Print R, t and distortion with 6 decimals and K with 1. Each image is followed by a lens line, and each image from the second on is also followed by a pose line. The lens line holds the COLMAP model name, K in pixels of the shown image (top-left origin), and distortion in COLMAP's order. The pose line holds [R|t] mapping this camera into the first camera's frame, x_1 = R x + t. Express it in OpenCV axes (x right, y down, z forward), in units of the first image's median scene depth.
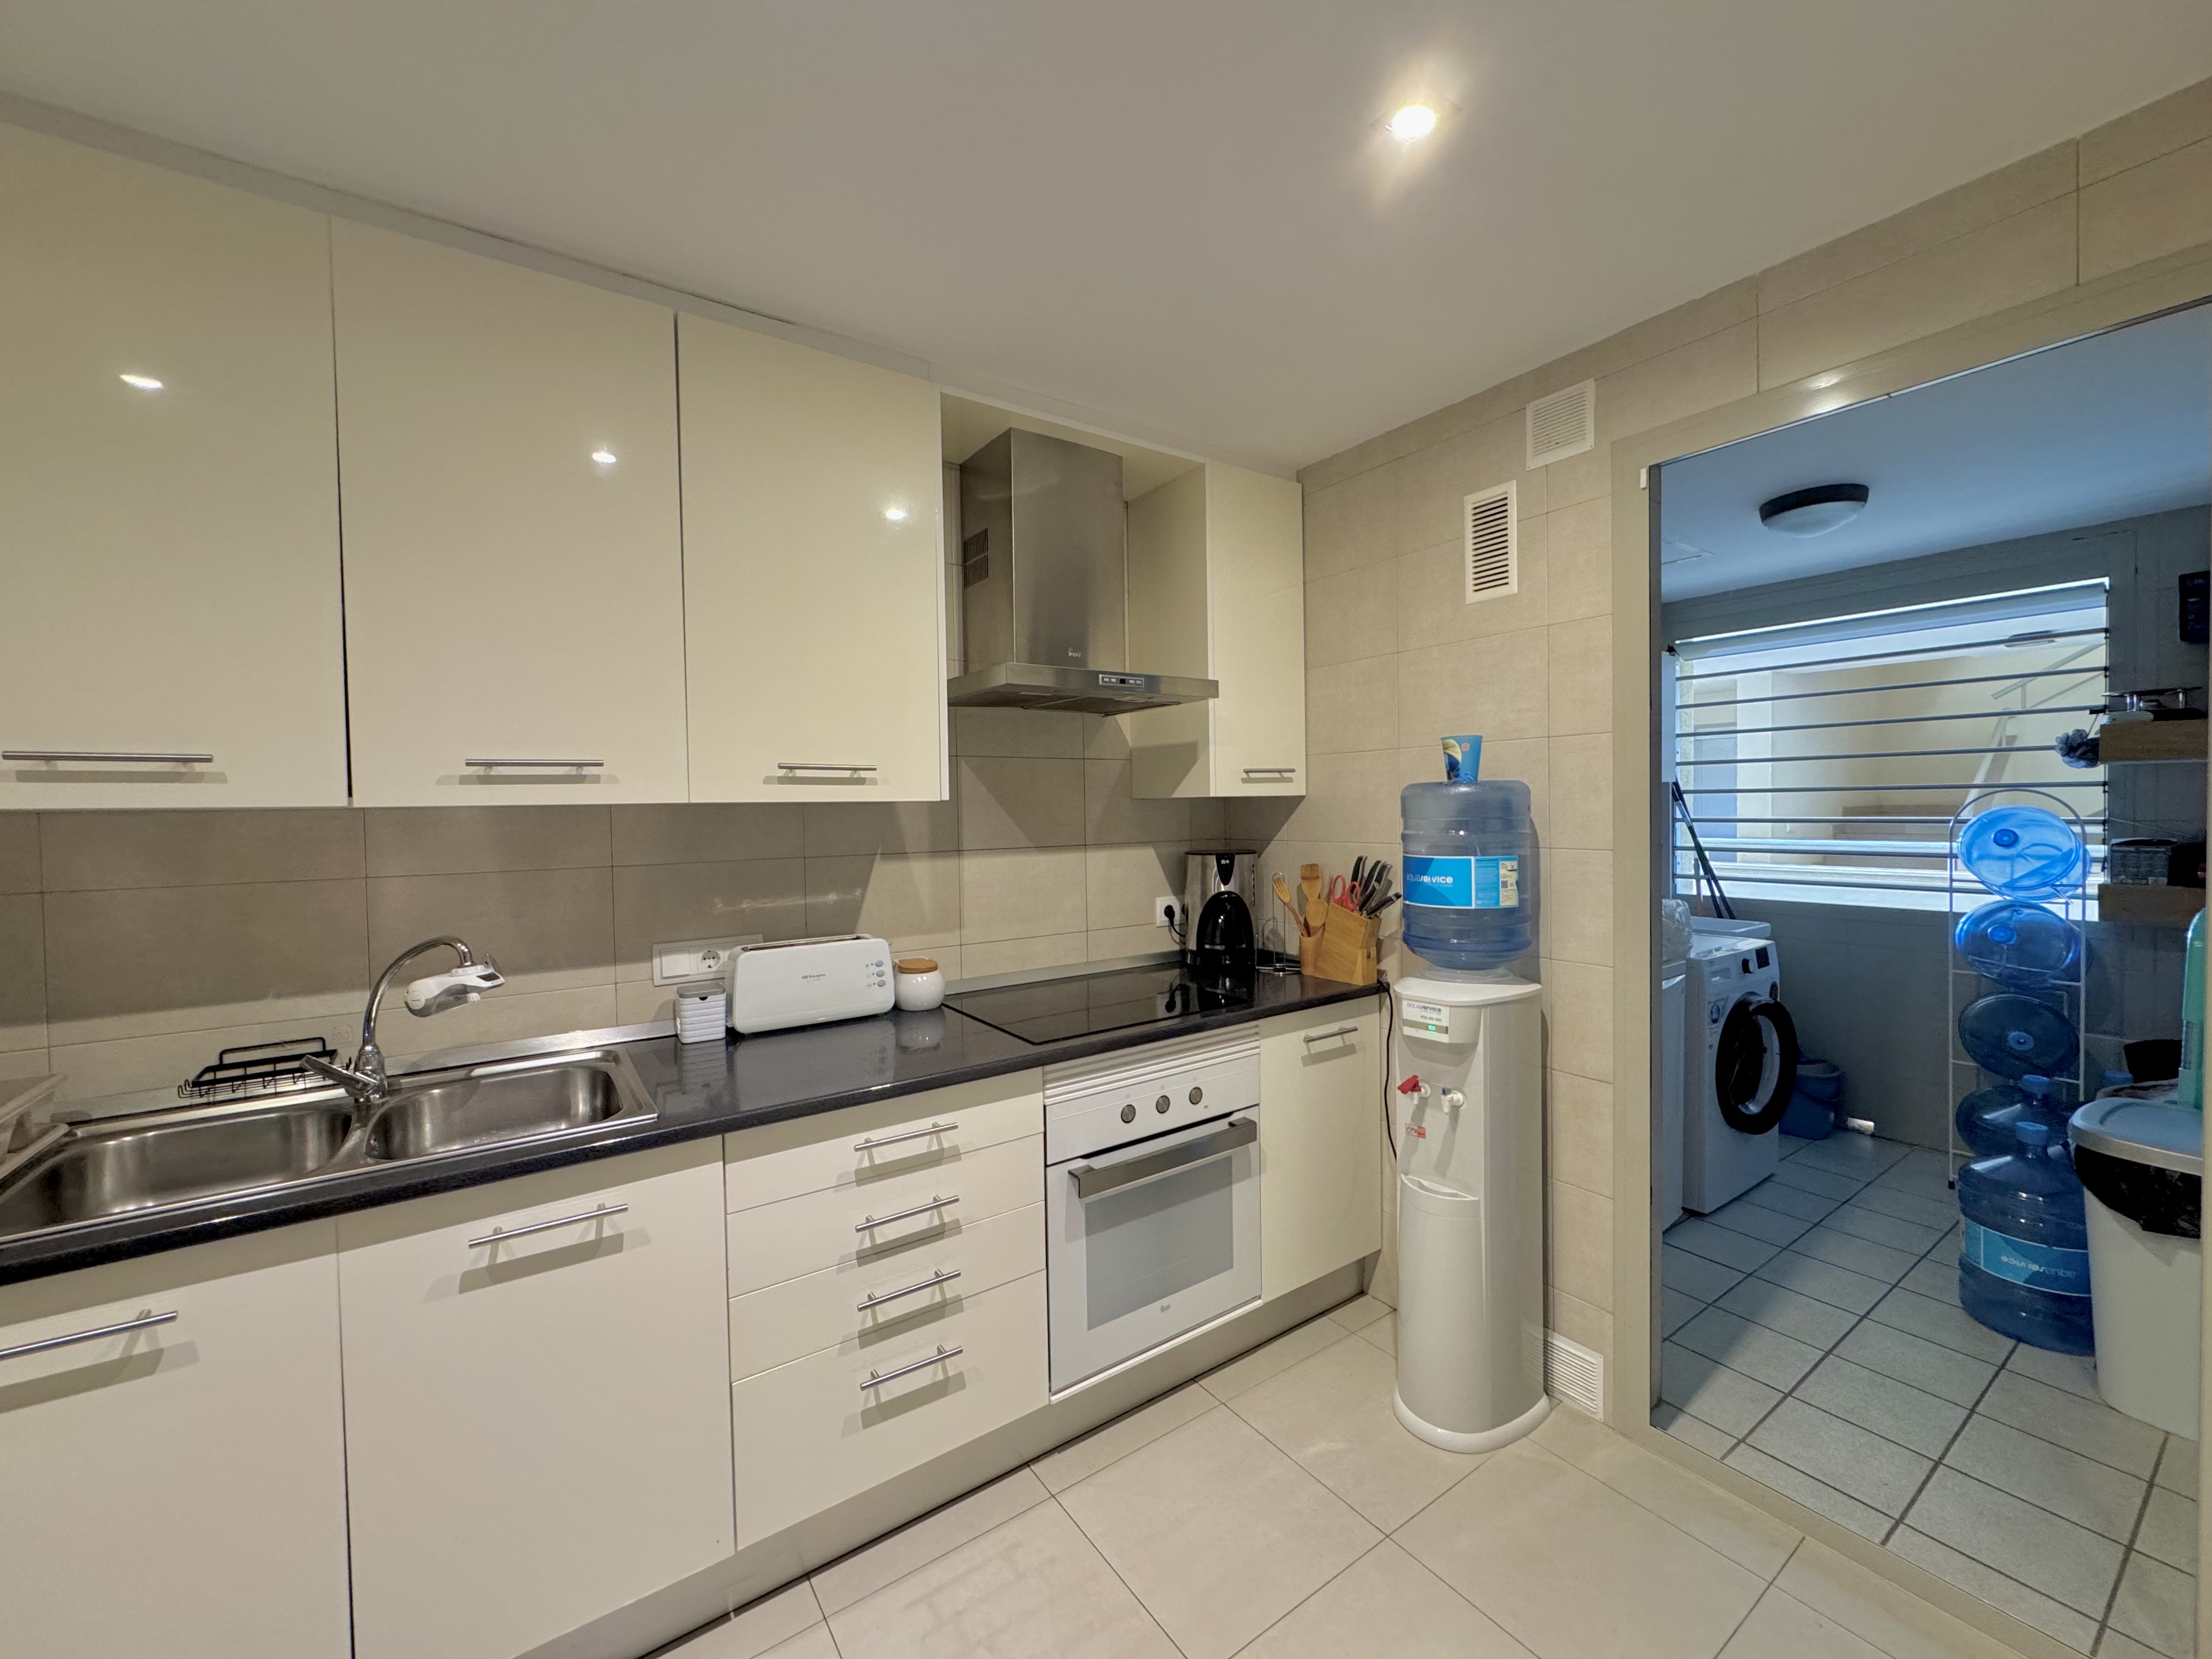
lens RADIAL K [[882.2, 0, 1106.0], [0, 882.2, 829.5], [0, 0, 1]] dist [0.000950, 0.000121]
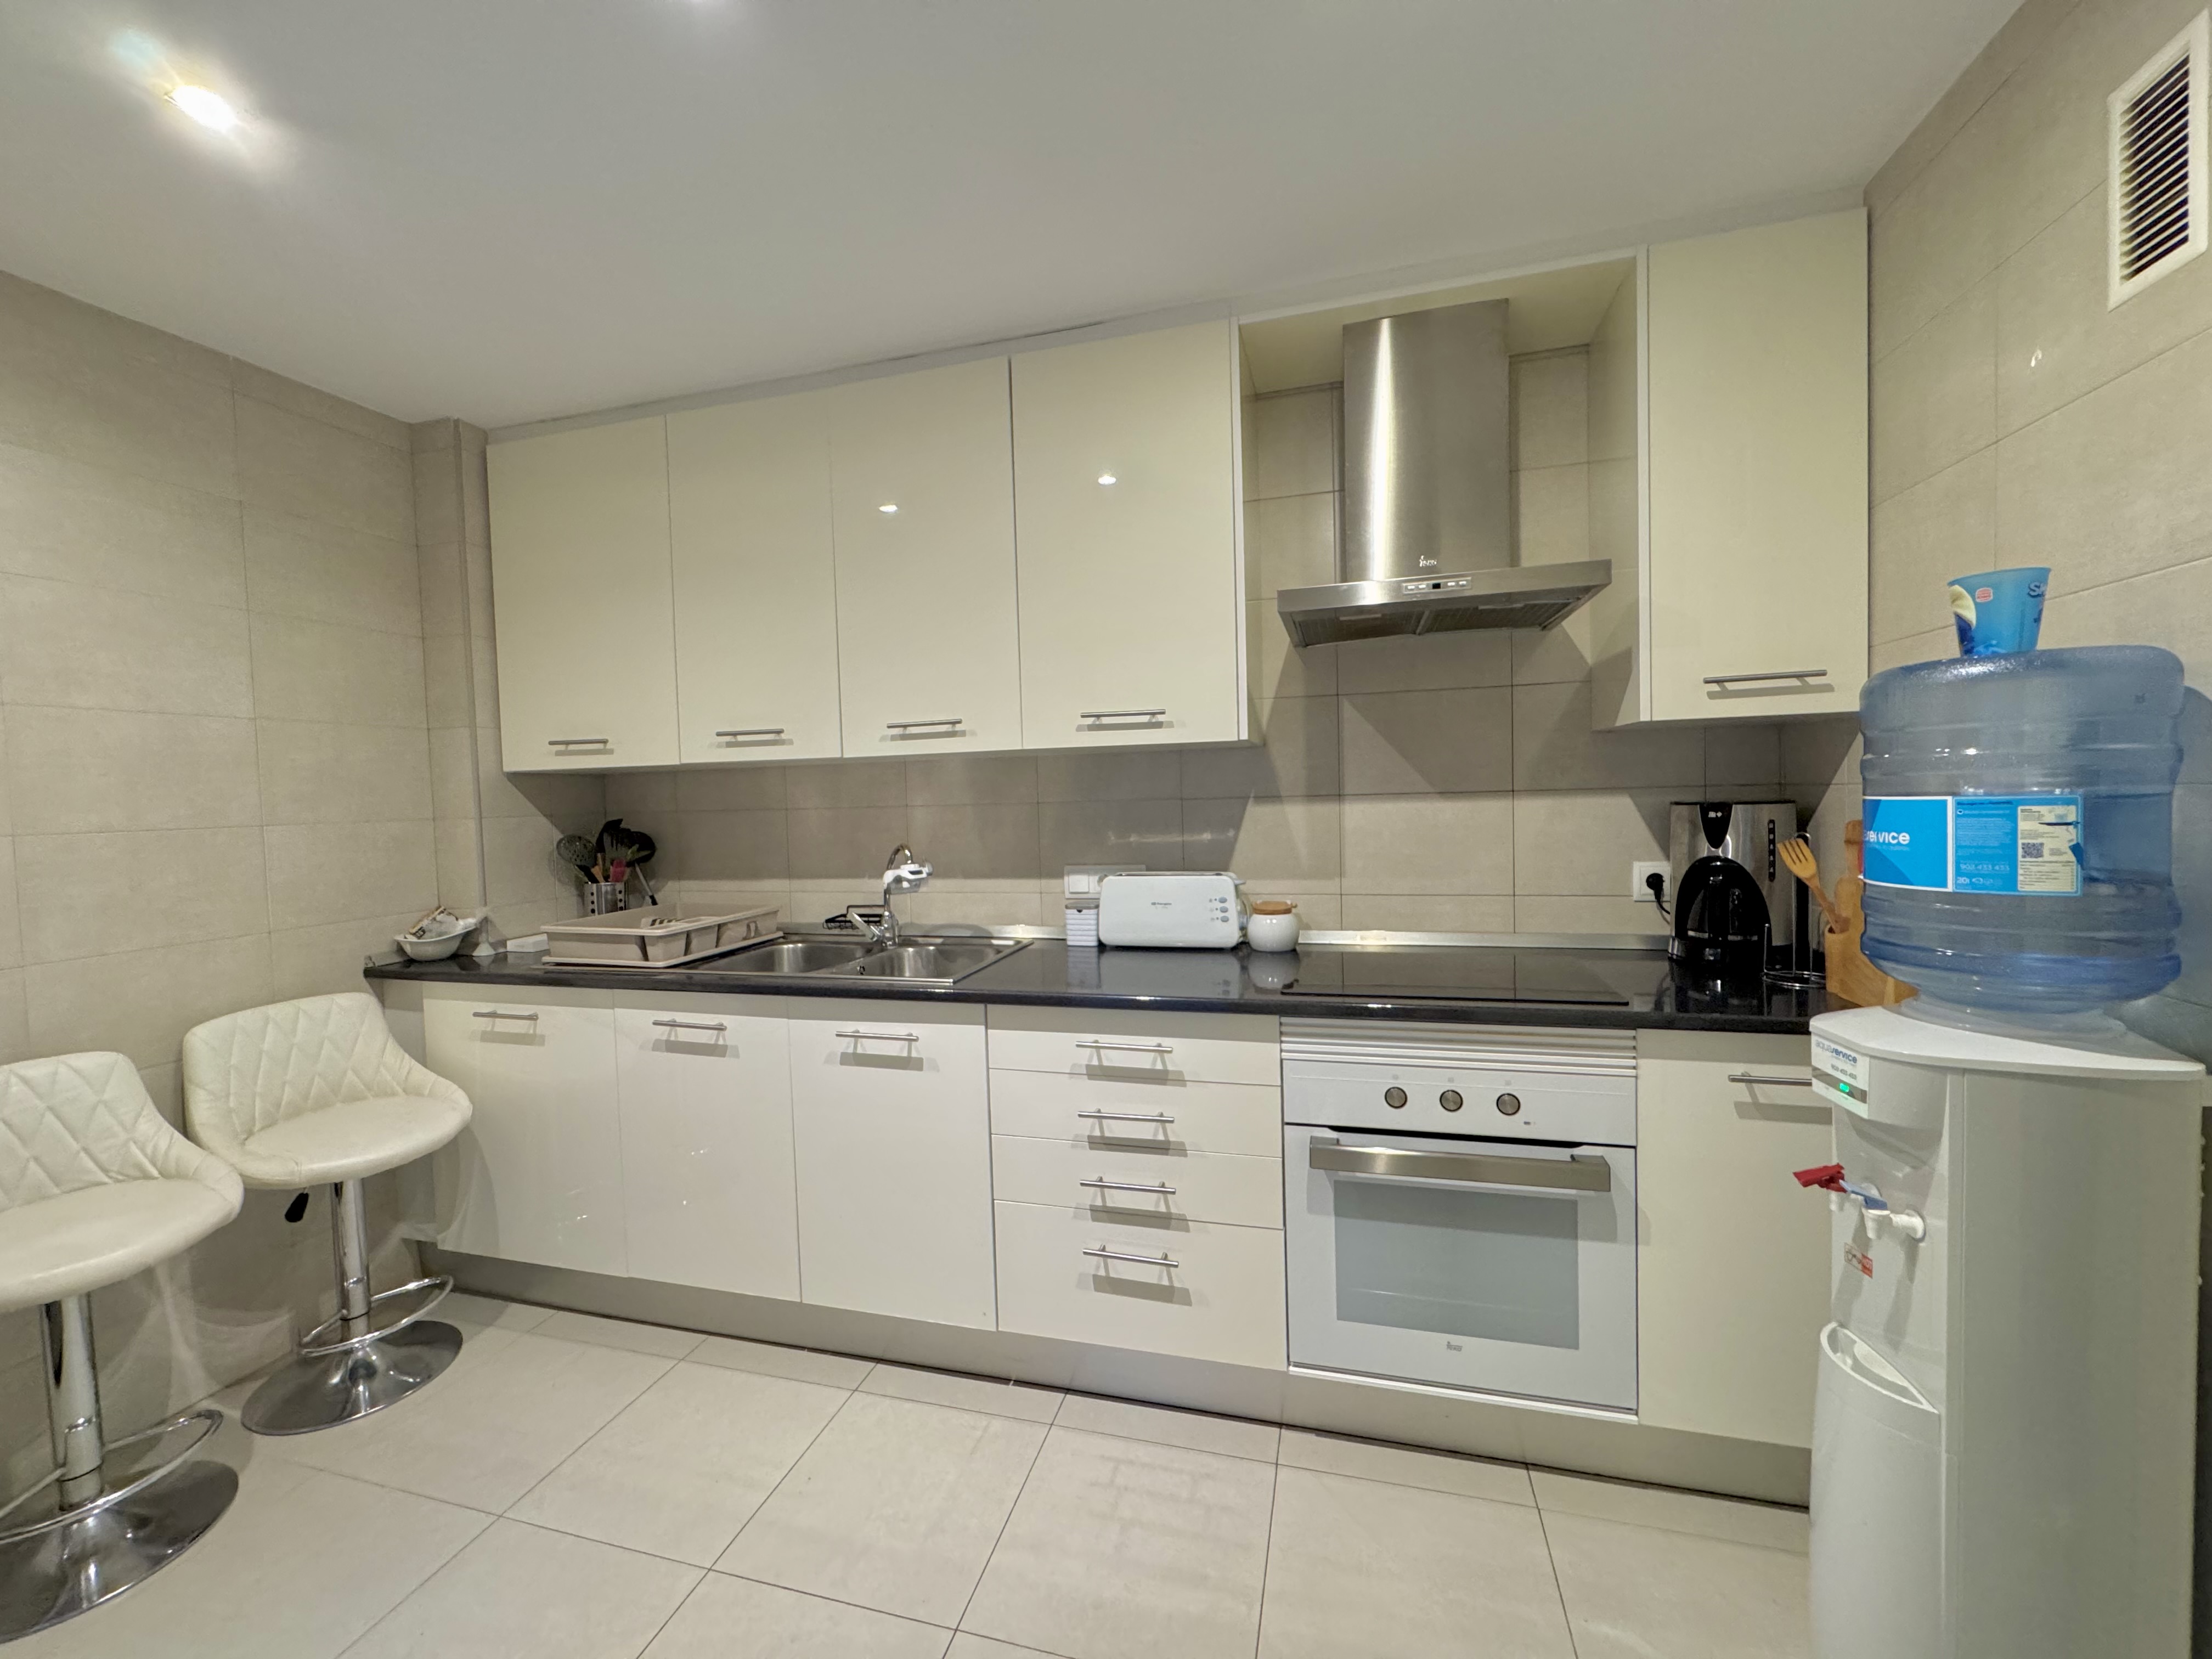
lens RADIAL K [[882.2, 0, 1106.0], [0, 882.2, 829.5], [0, 0, 1]] dist [0.000950, 0.000121]
pose [[0.637182, 0.030846, -0.770096, 0.493351], [-0.002177, 0.999267, 0.038224, 0.030710], [0.770710, -0.022679, 0.636782, 0.243909]]
